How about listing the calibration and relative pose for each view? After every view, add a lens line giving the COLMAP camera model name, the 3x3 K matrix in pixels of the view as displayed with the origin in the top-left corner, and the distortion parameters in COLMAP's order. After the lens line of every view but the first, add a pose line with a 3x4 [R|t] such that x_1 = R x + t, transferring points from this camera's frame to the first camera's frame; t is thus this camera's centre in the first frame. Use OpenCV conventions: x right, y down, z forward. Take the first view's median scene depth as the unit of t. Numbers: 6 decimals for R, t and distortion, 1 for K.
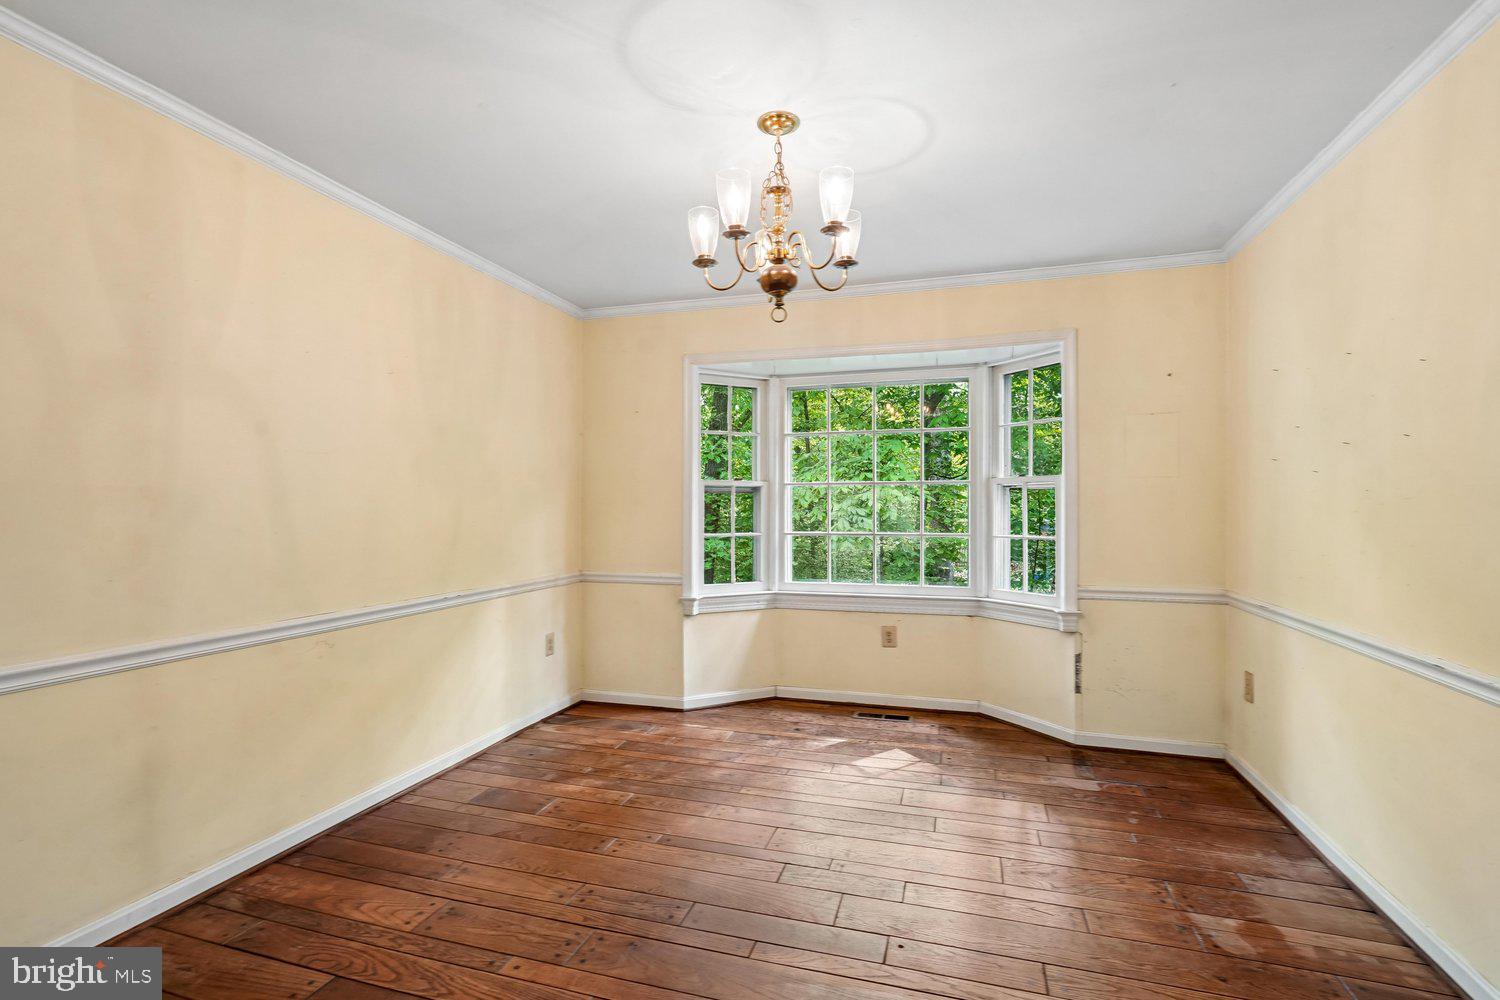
lens RADIAL K [[694.8, 0, 751.4], [0, 694.8, 519.5], [0, 0, 1]] dist [0.000793, 0.000126]
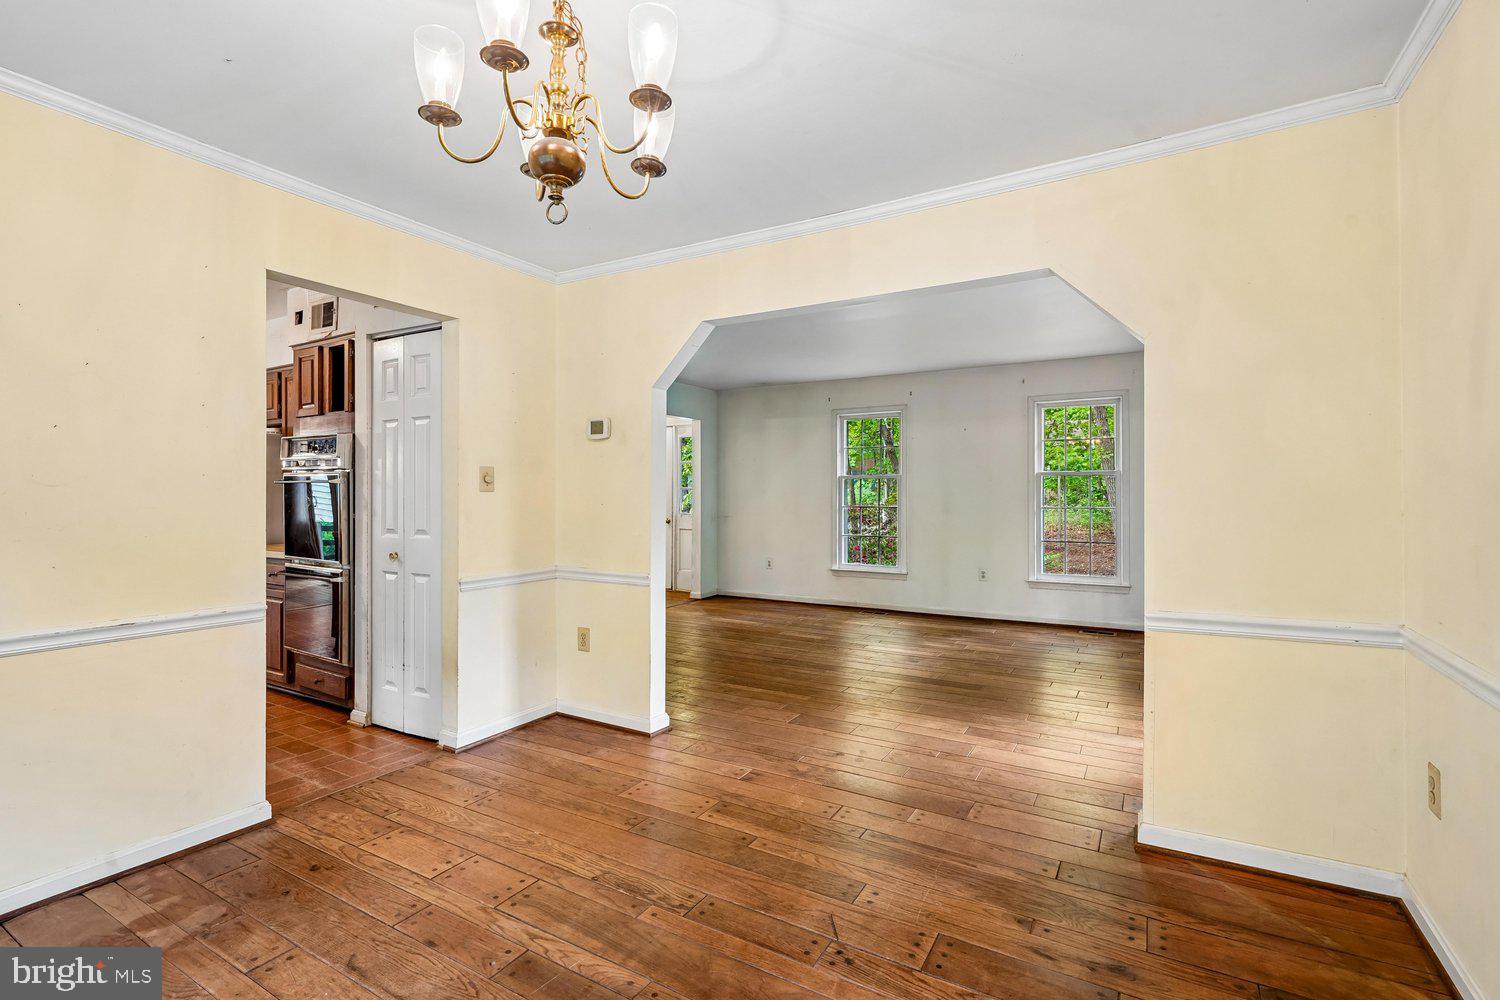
lens RADIAL K [[694.6, 0, 740.1], [0, 694.6, 494.9], [0, 0, 1]] dist [0.000721, 0.000087]
pose [[-0.970236, -0.000341, 0.242161, -0.349569], [0.005634, 0.999697, 0.023981, -0.046995], [-0.242095, 0.024632, -0.969940, 1.812210]]
